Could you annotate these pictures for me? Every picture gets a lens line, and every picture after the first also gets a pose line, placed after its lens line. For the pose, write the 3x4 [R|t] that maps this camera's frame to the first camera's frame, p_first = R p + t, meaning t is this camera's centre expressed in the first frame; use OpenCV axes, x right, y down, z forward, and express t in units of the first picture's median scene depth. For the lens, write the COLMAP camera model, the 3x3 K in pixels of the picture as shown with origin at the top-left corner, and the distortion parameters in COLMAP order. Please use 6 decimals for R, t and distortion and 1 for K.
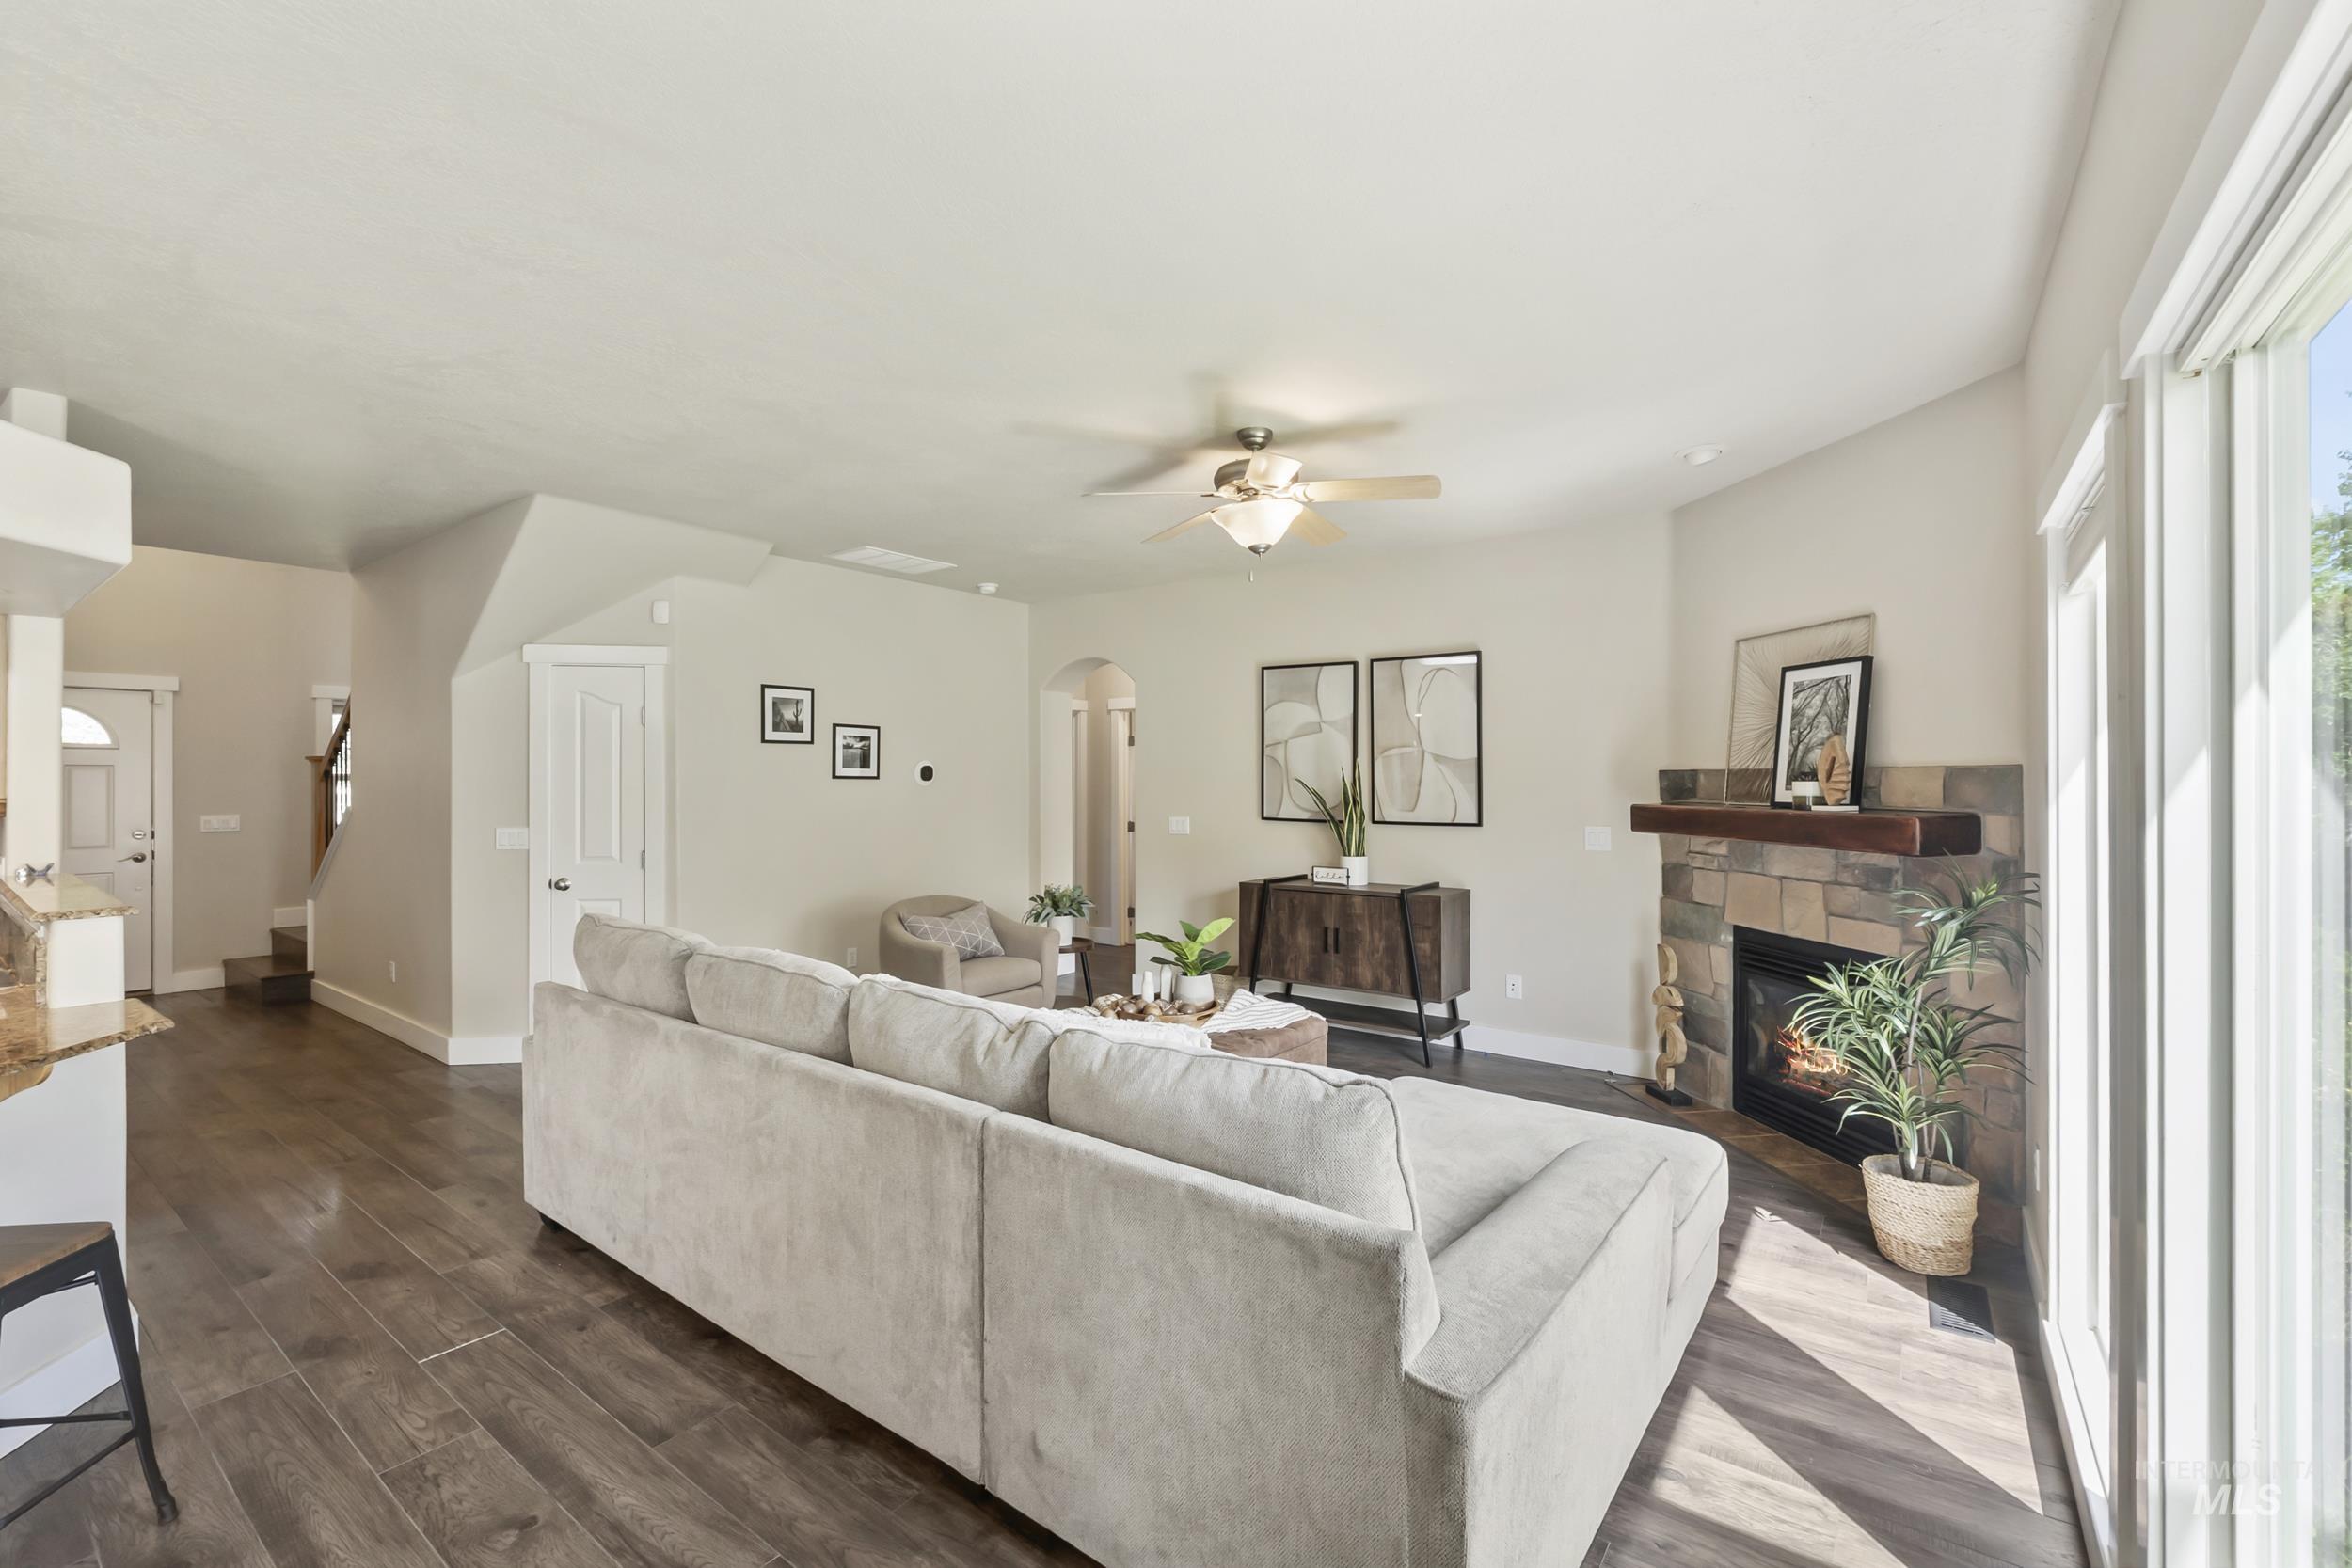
lens RADIAL K [[1013.6, 0, 1177.4], [0, 1013.6, 778.5], [0, 0, 1]] dist [-0.003643, -0.000965]
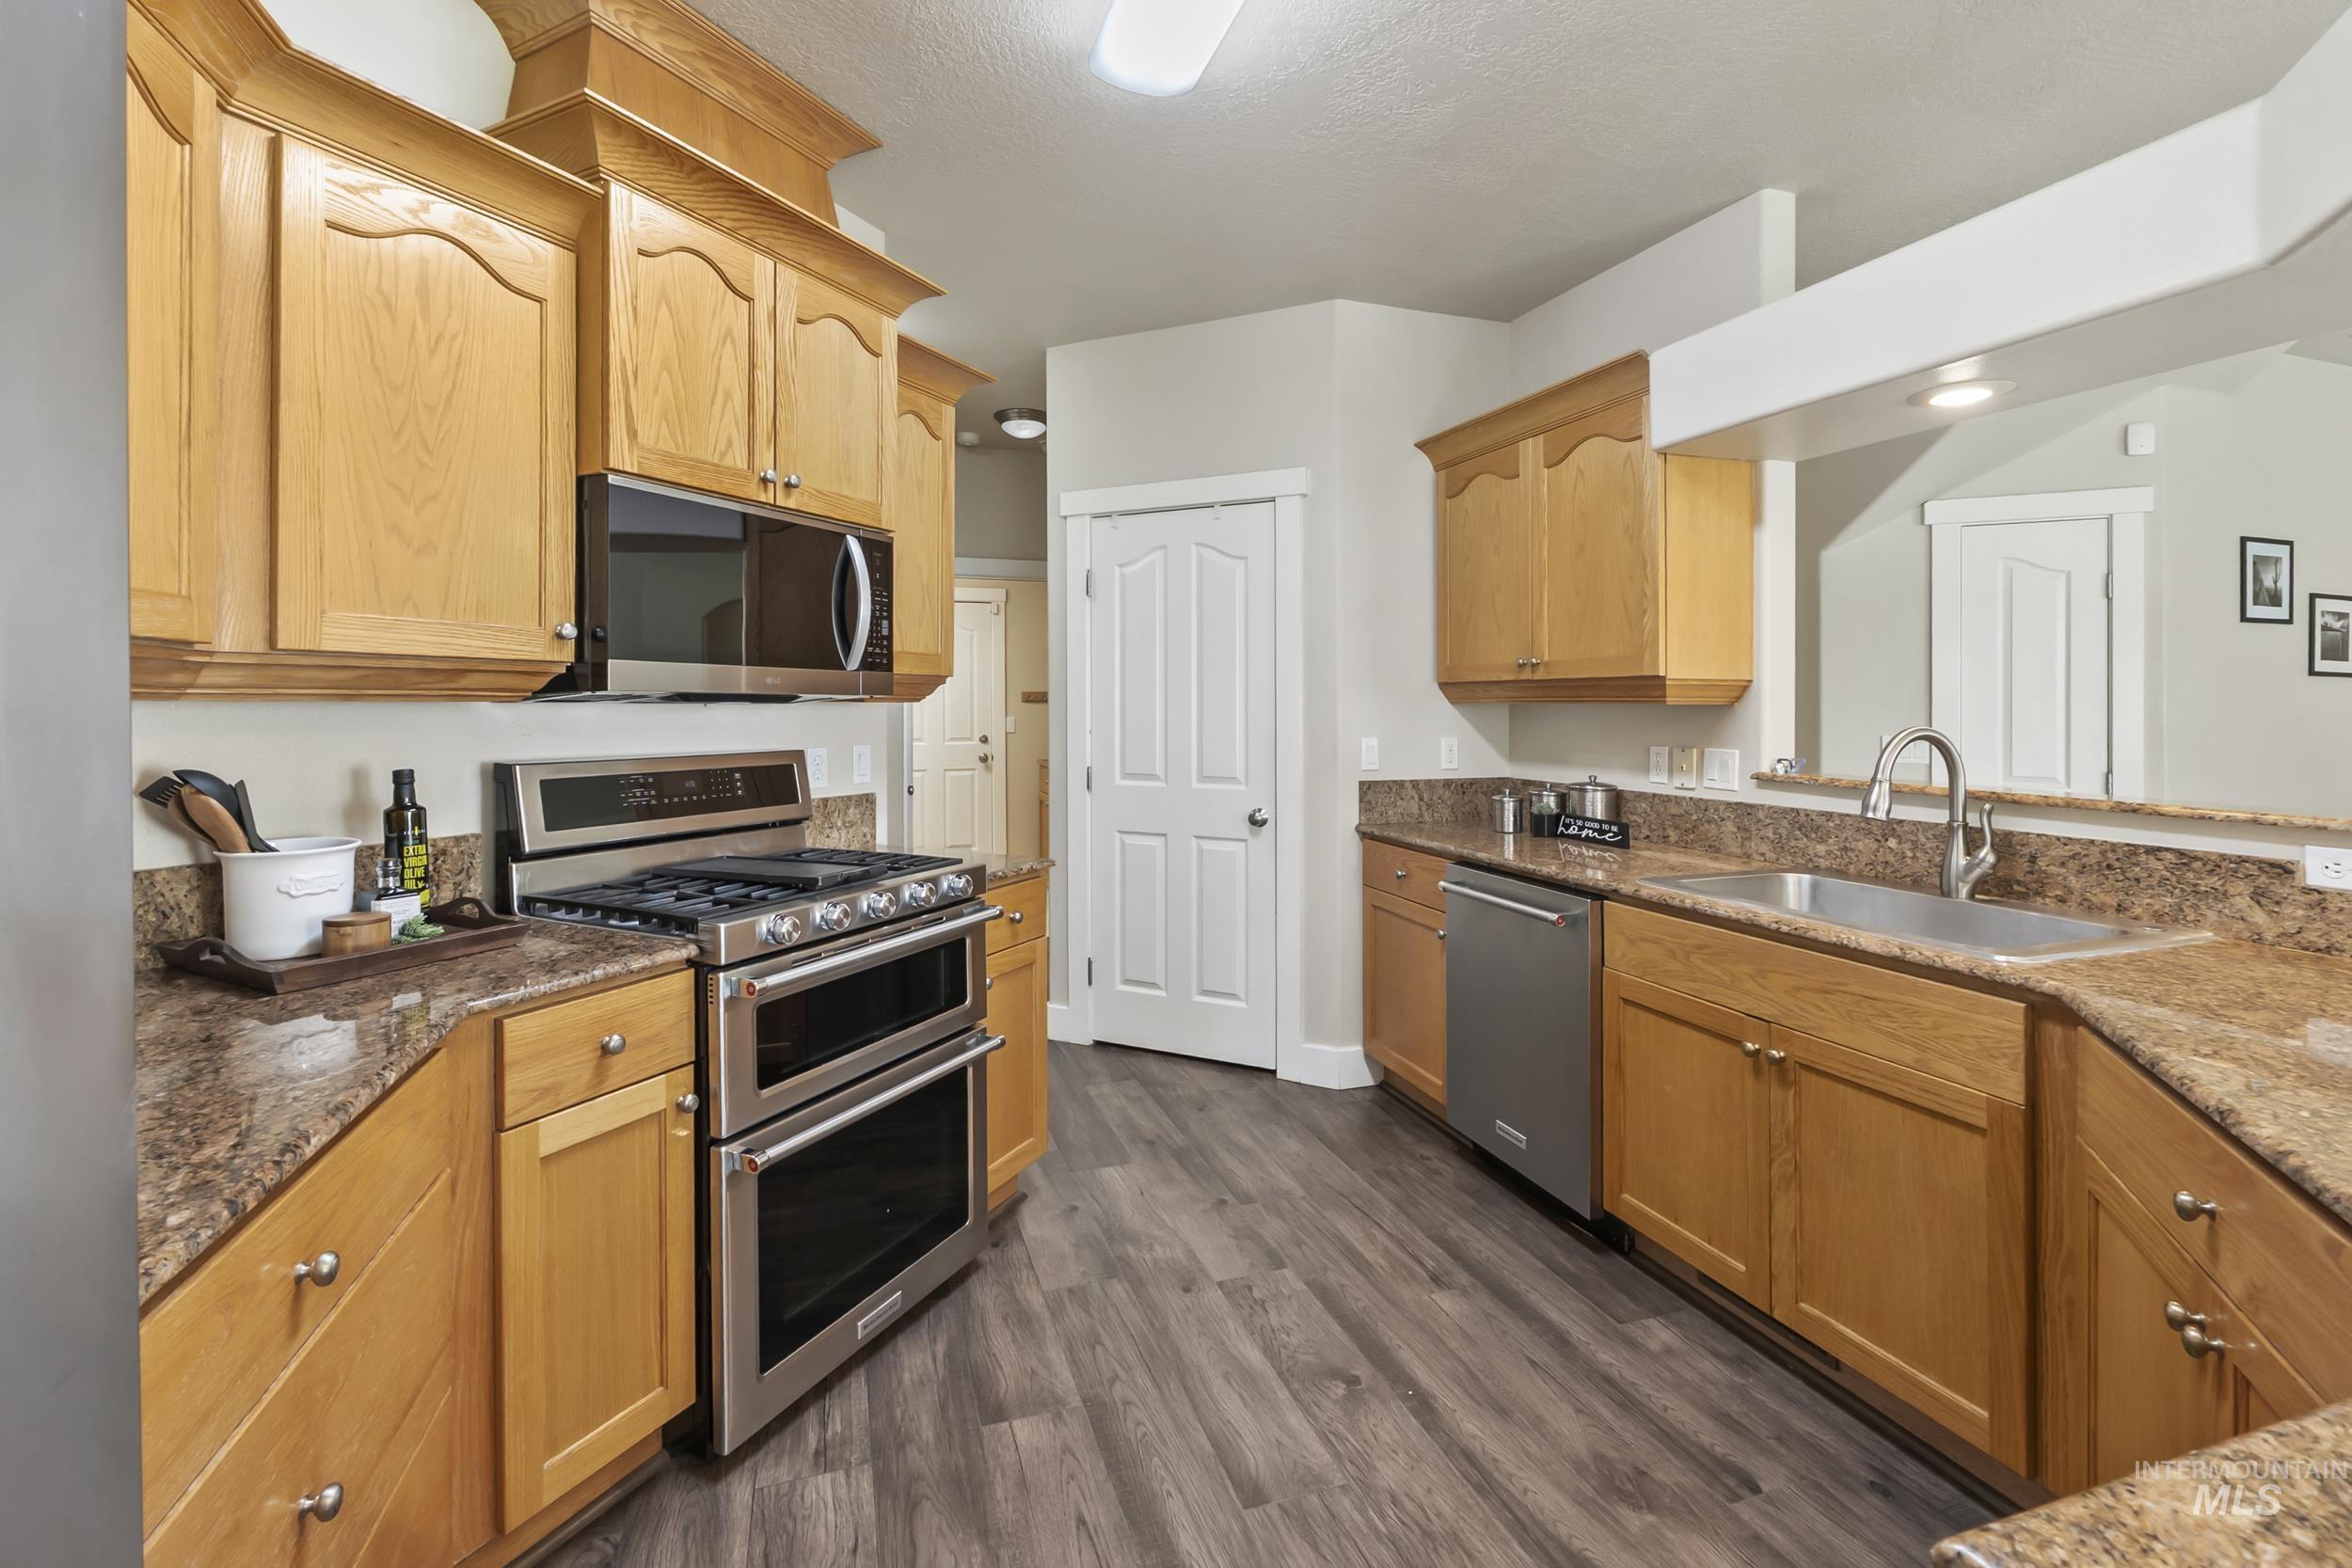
lens RADIAL K [[998.5, 0, 1167.5], [0, 998.5, 702.0], [0, 0, 1]] dist [0.001036, 0.000097]
pose [[0.815258, 0.007658, -0.579048, -0.768343], [-0.007631, 0.999968, 0.002481, 0.029163], [0.579048, 0.002397, 0.815290, 0.030629]]
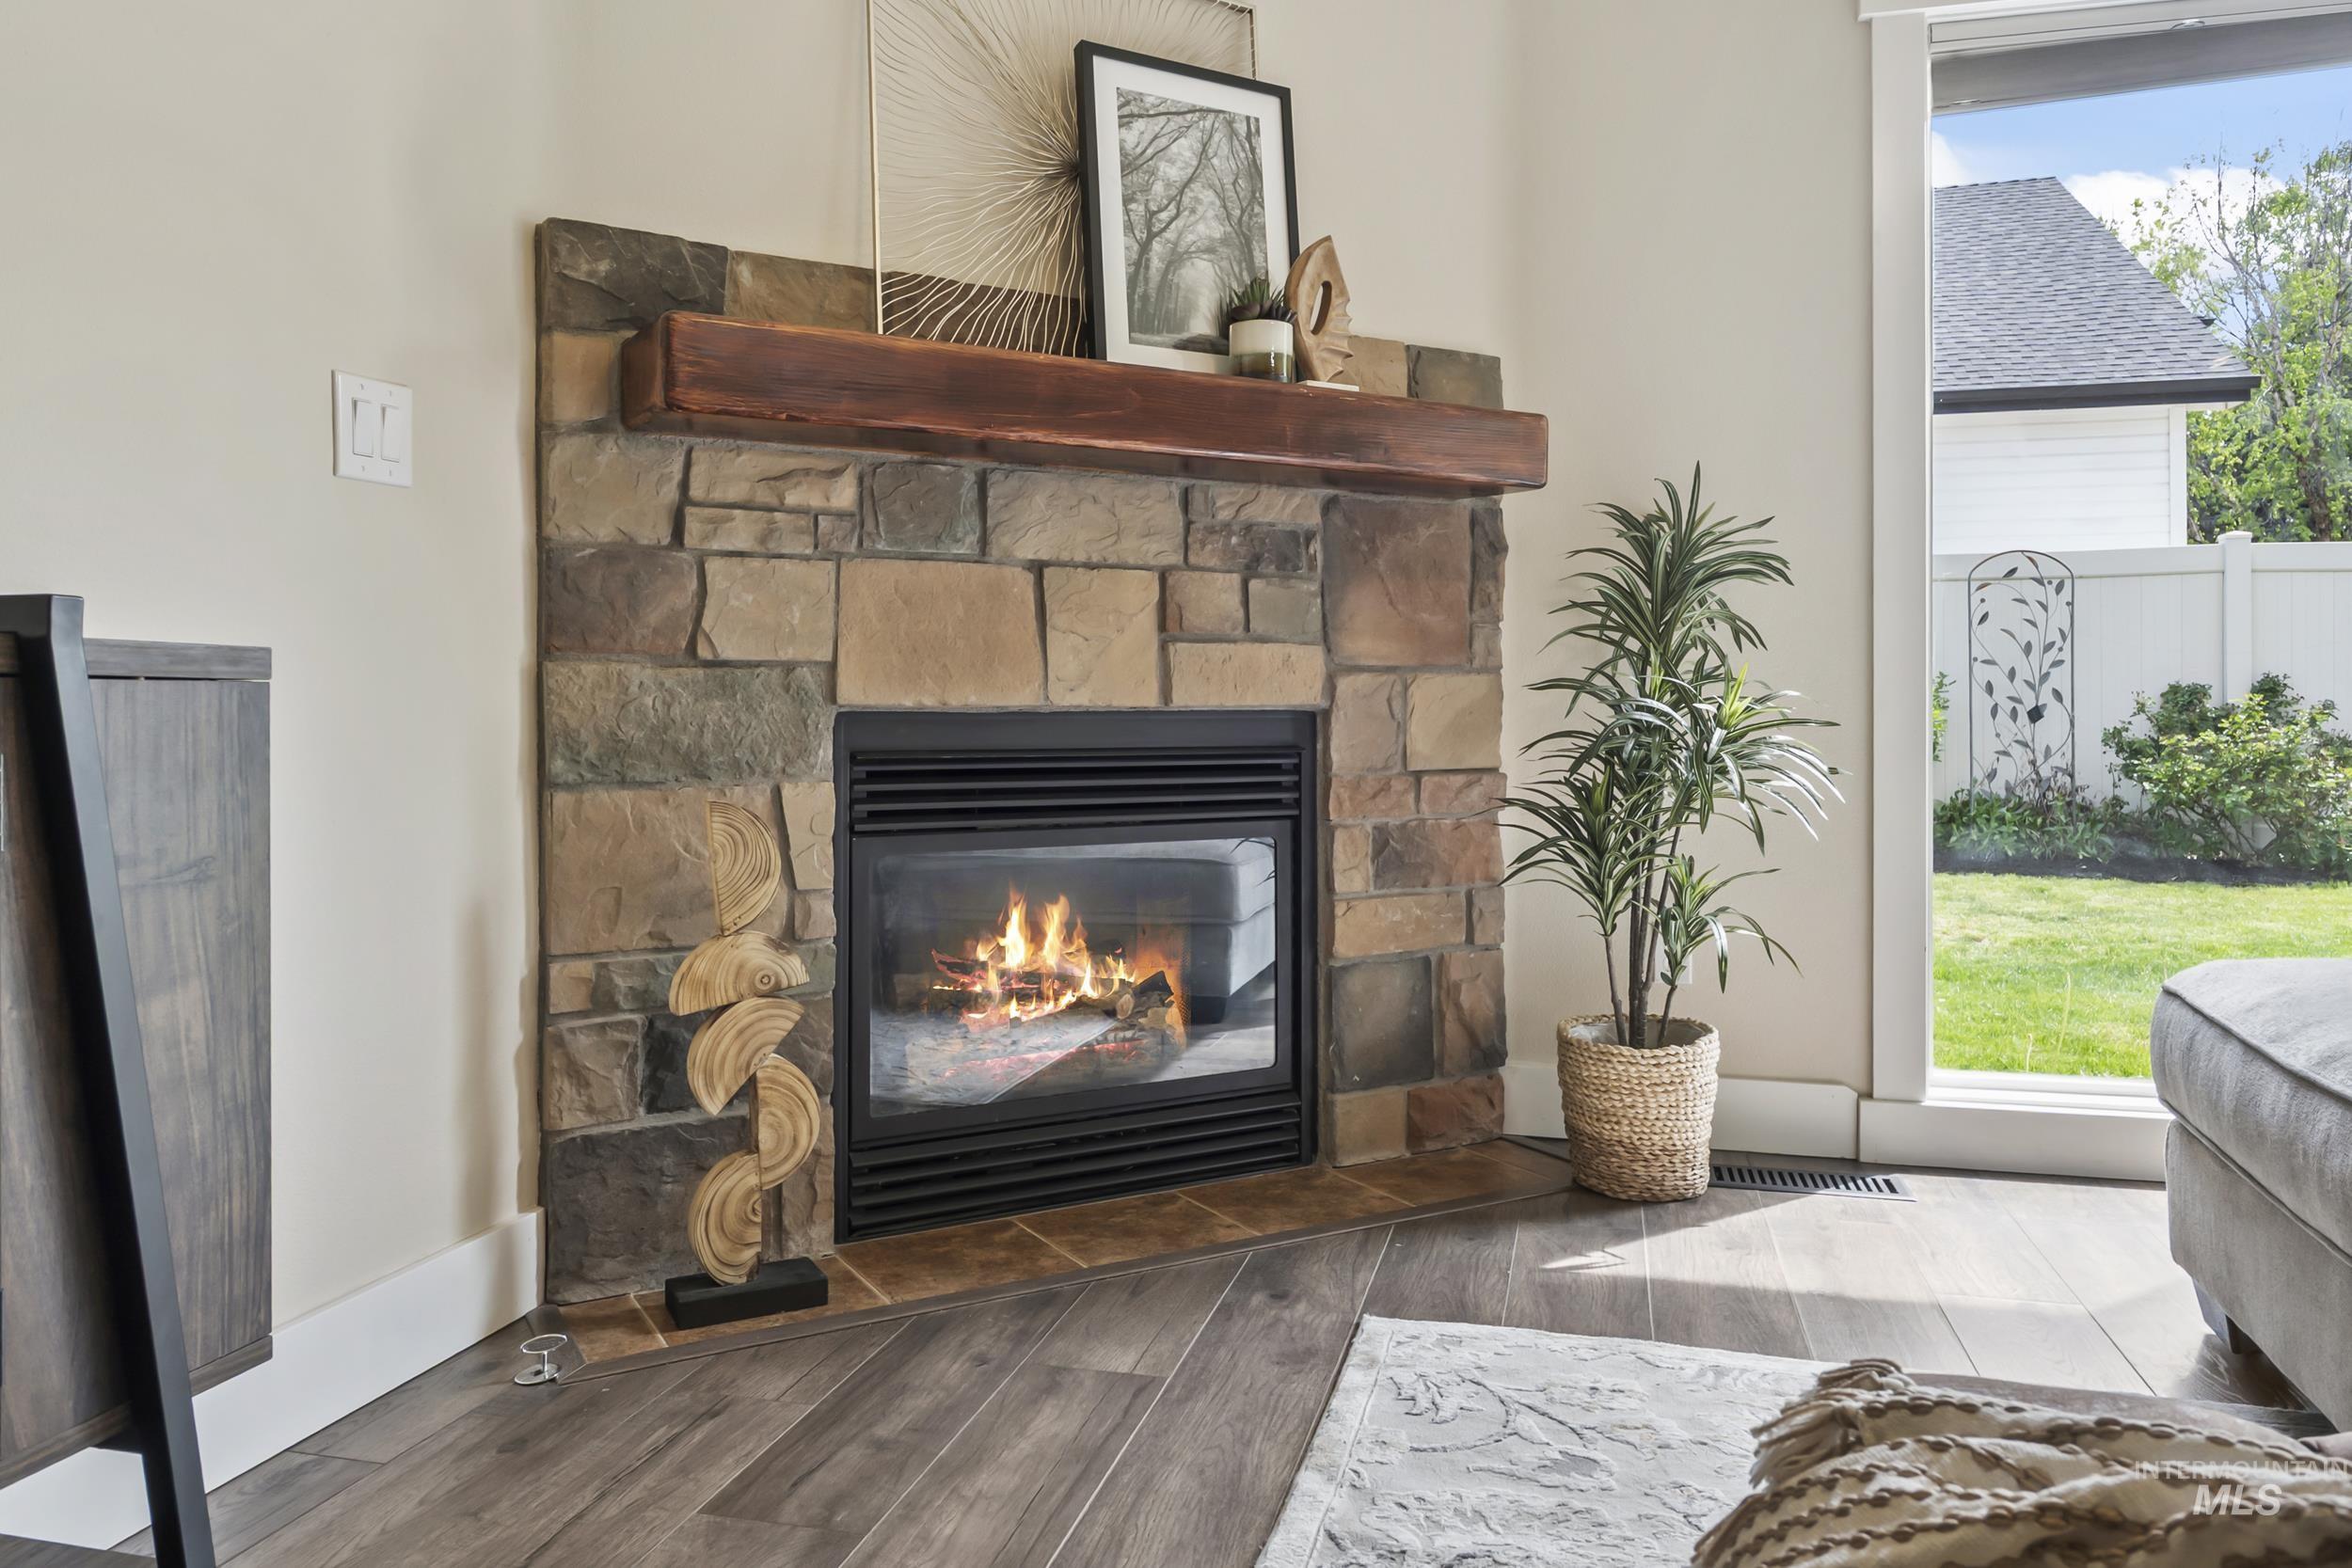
lens RADIAL K [[1645.5, 0, 1176.5], [0, 1645.5, 694.9], [0, 0, 1]] dist [-0.001926, 0.000105]
pose [[-0.369441, 0.009475, 0.929206, -0.022143], [0.002948, 0.999955, -0.009025, 0.139094], [-0.929249, -0.000595, -0.369453, 1.064461]]
